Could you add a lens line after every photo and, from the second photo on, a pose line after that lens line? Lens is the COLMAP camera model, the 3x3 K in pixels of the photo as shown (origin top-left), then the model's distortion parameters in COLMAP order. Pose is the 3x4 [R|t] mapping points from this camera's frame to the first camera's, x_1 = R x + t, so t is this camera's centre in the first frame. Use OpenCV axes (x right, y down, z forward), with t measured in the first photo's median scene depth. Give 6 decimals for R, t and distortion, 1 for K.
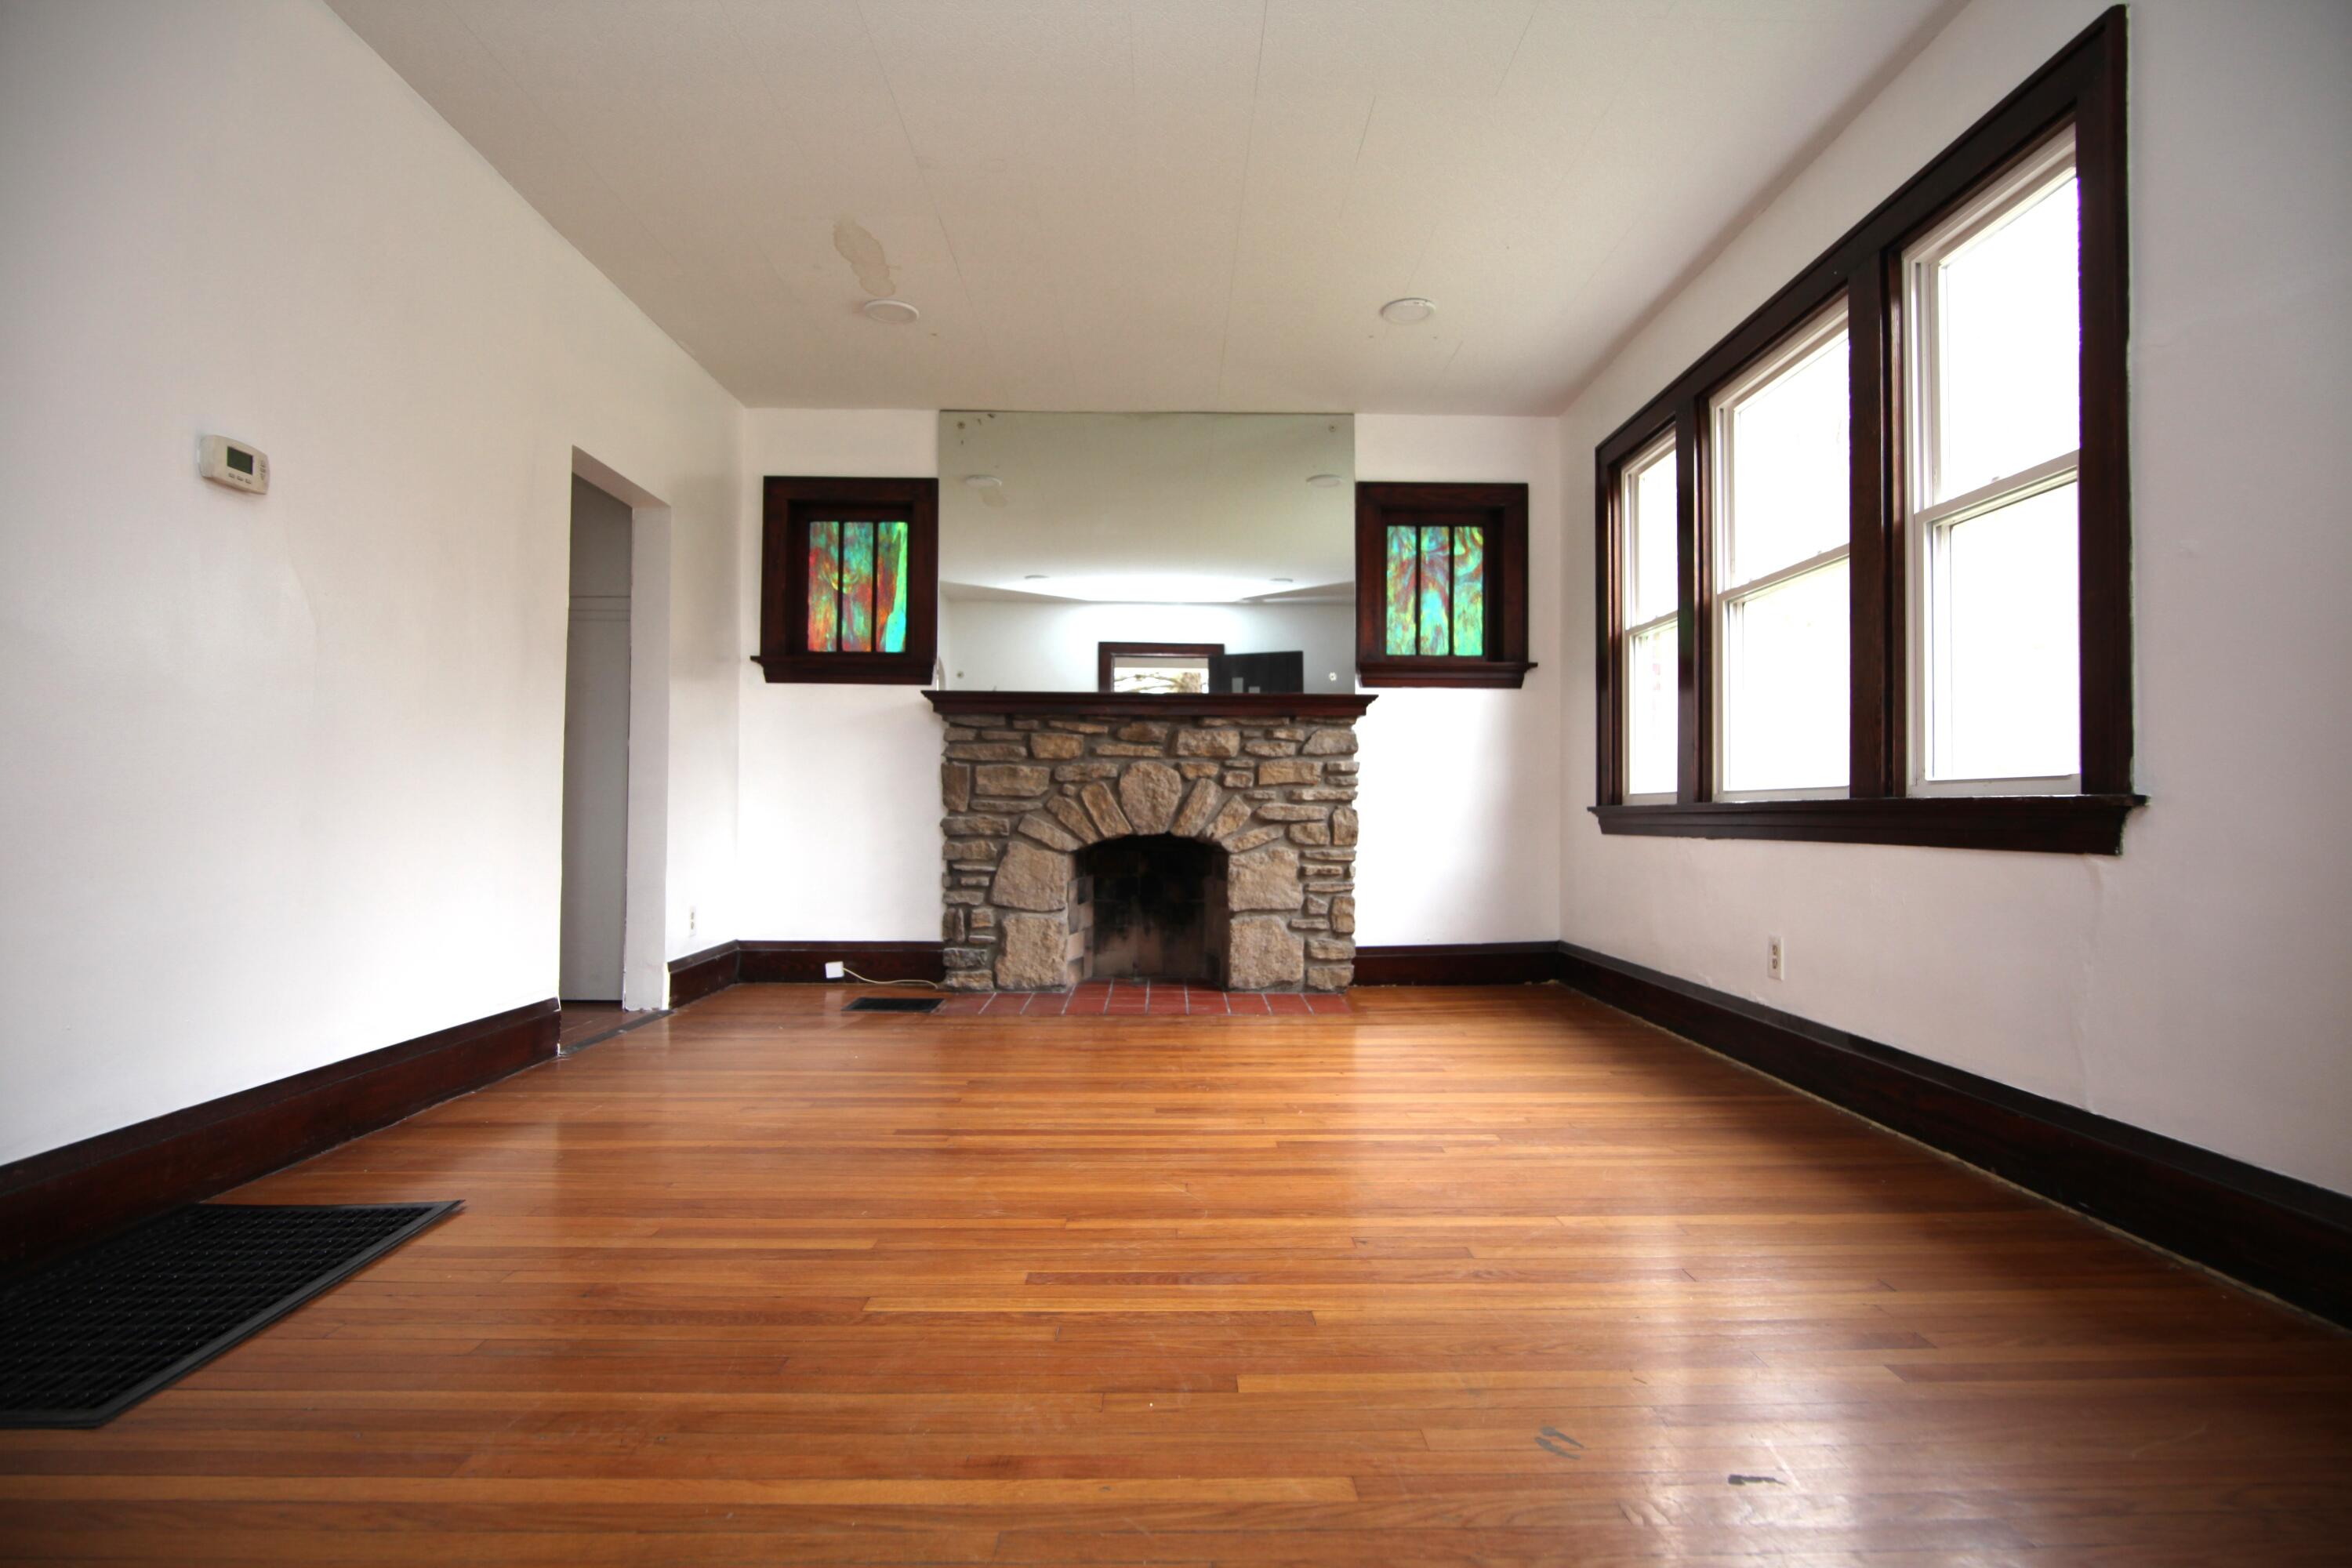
lens RADIAL K [[1154.3, 0, 1171.2], [0, 1154.3, 793.8], [0, 0, 1]] dist [-0.015828, 0.000863]
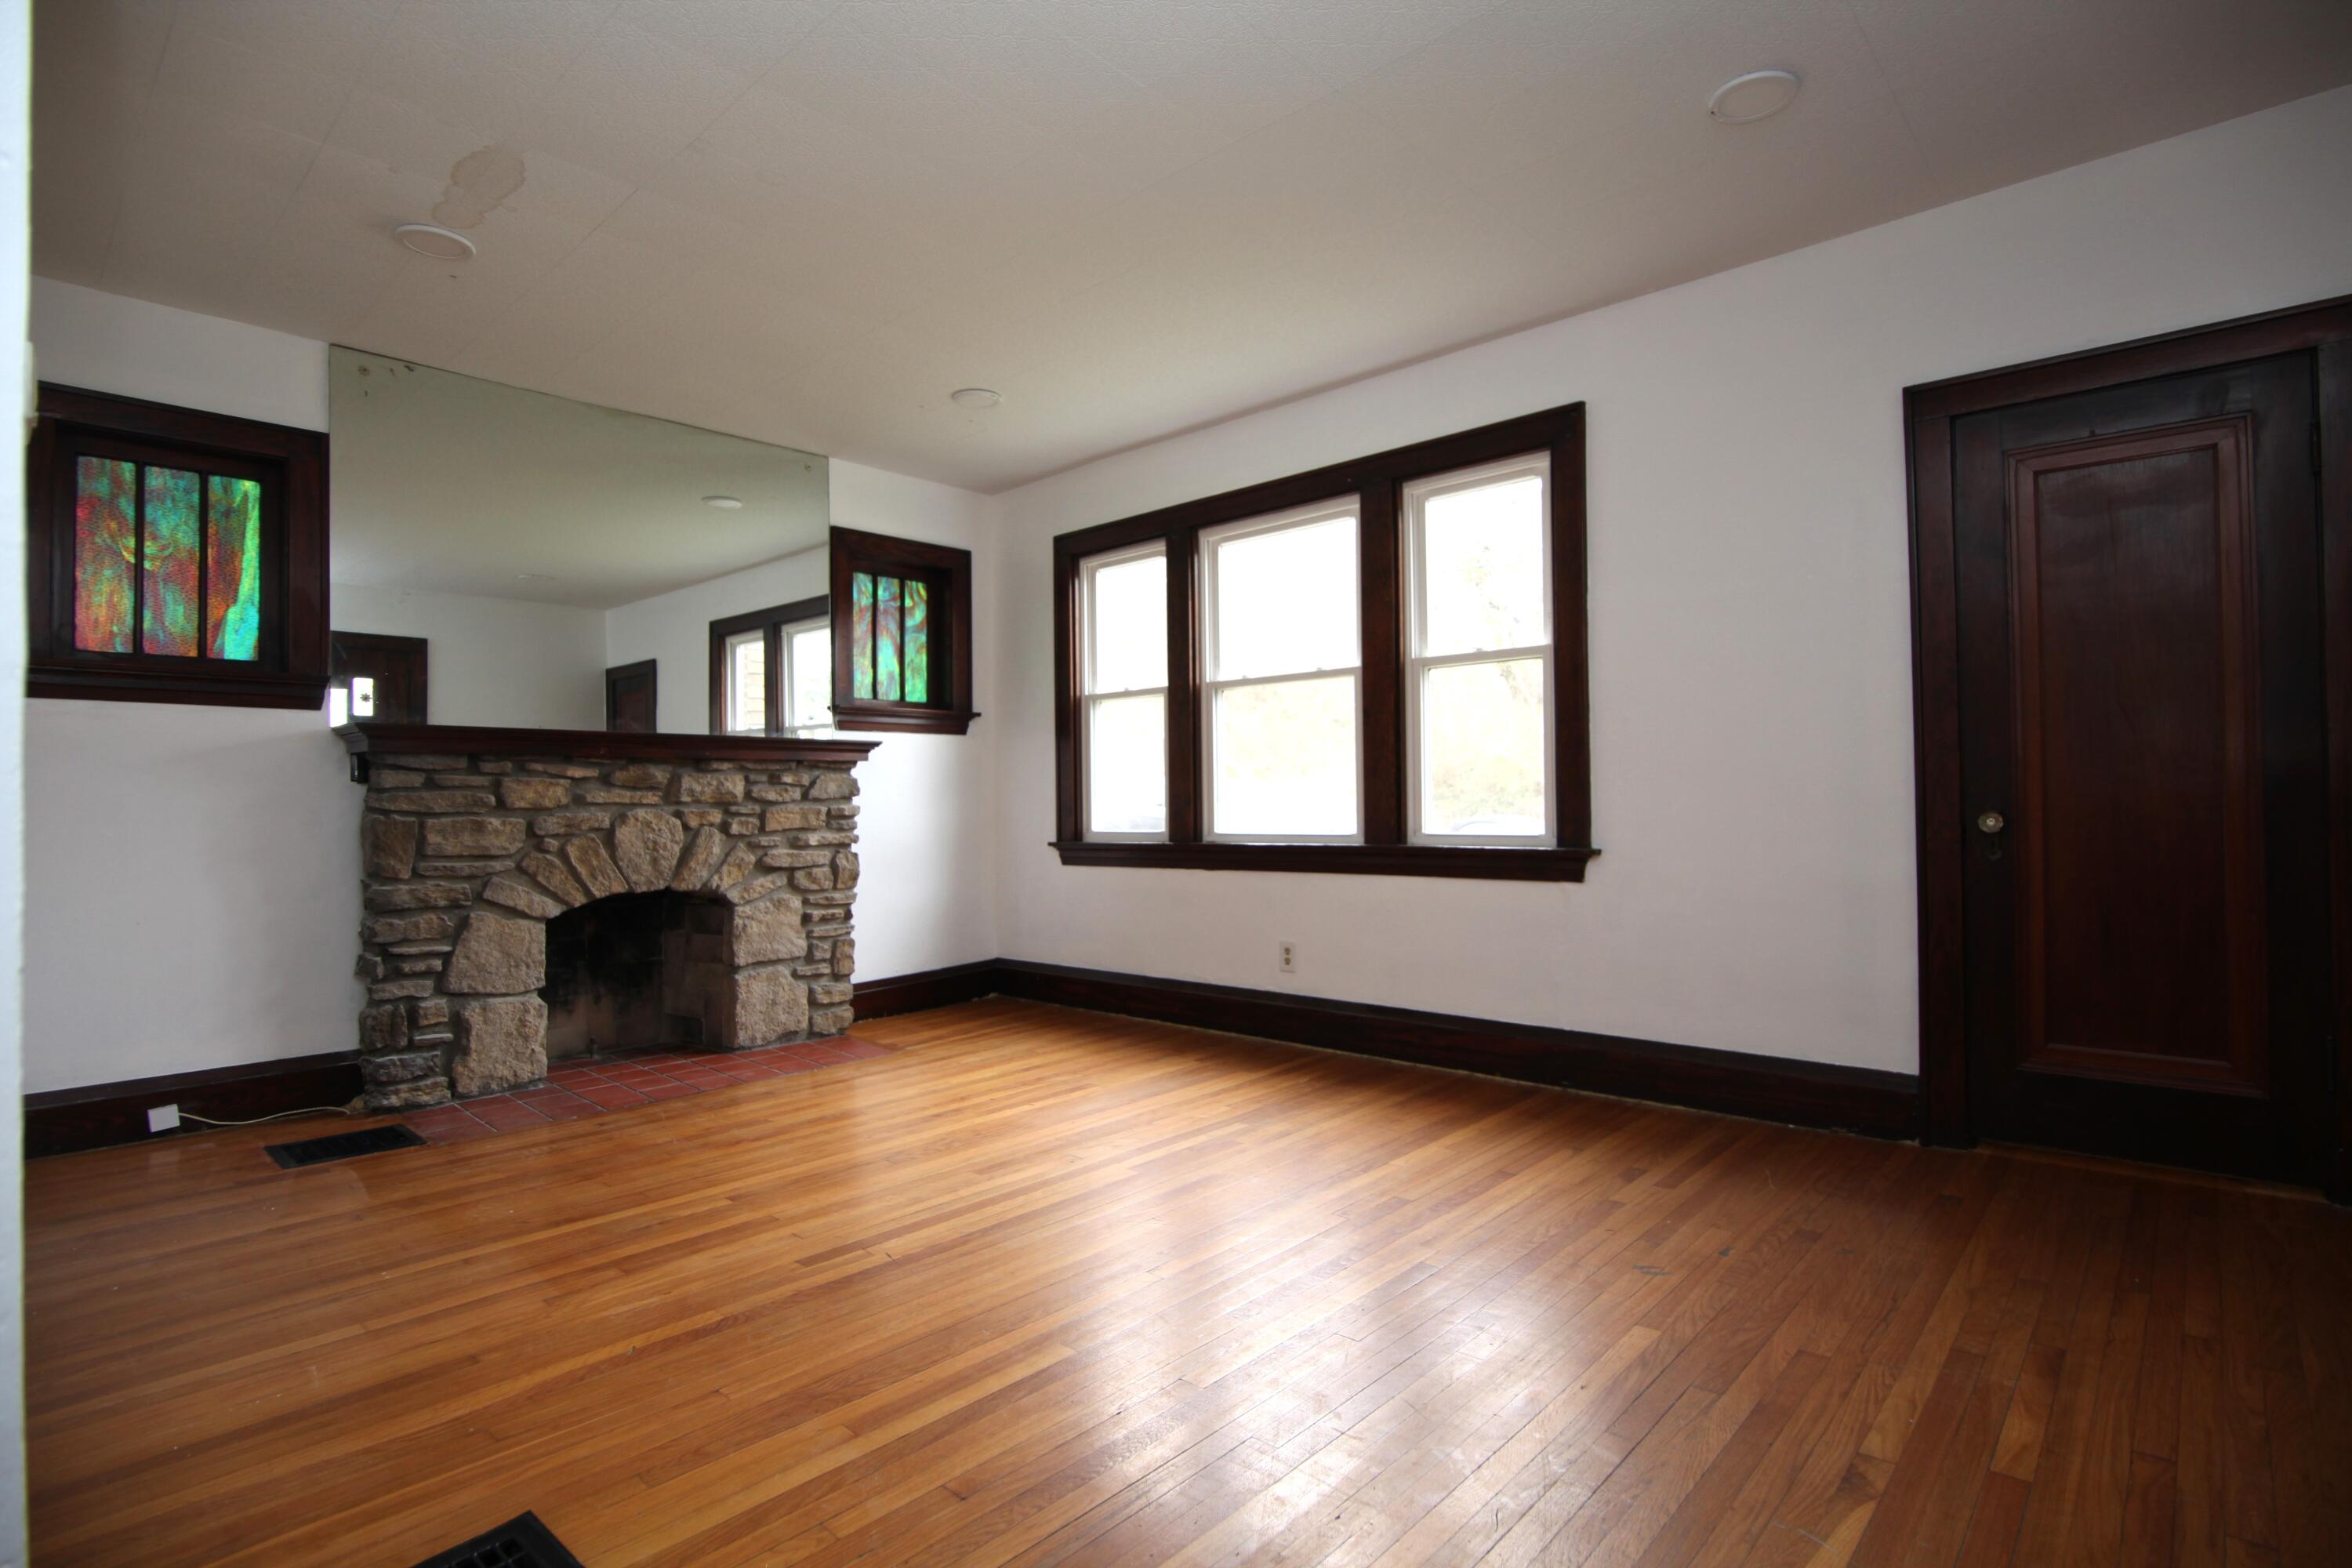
lens RADIAL K [[1154.3, 0, 1169.3], [0, 1154.3, 792.7], [0, 0, 1]] dist [-0.015828, 0.000863]
pose [[0.690571, -0.009534, 0.723202, -0.382505], [0.007976, 0.999953, 0.005566, -0.042420], [-0.723220, 0.001925, 0.690615, 0.096454]]
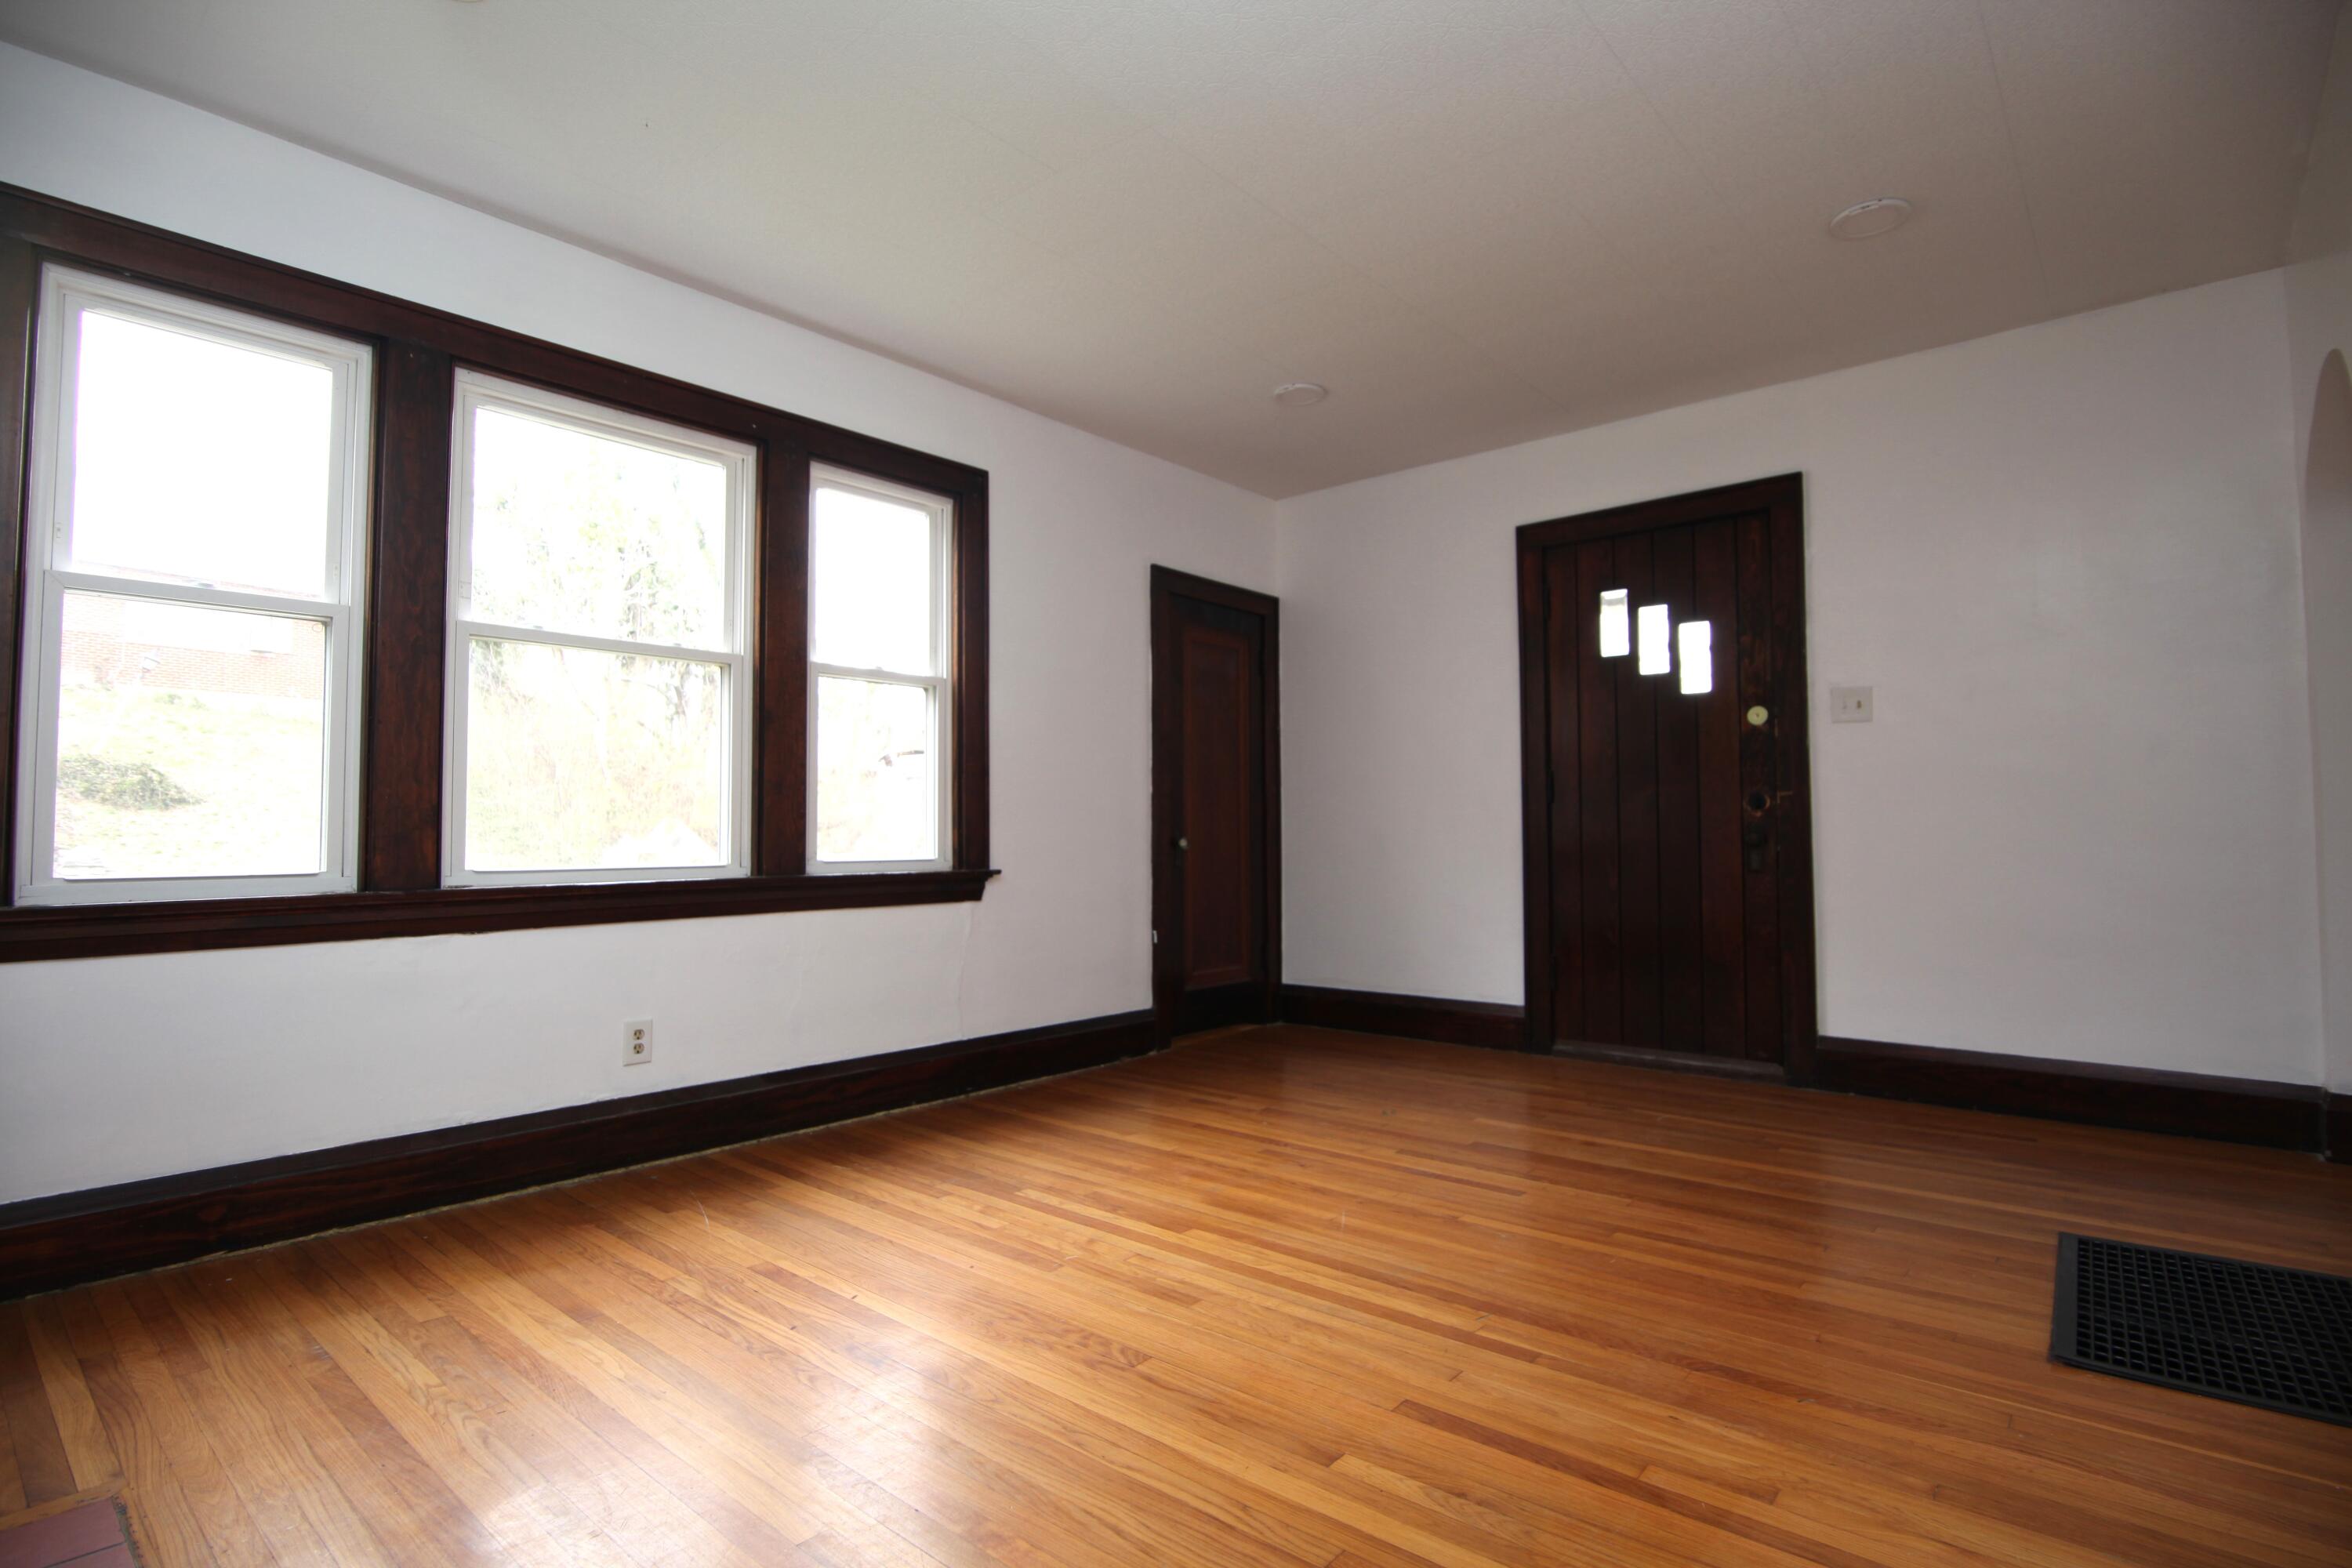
lens RADIAL K [[1154.3, 0, 1193.9], [0, 1154.3, 801.3], [0, 0, 1]] dist [-0.015828, 0.000863]
pose [[-0.753455, 0.015262, 0.657323, -0.315991], [-0.010068, 0.999346, -0.034743, -0.021447], [-0.657423, -0.032795, -0.752808, 0.954181]]
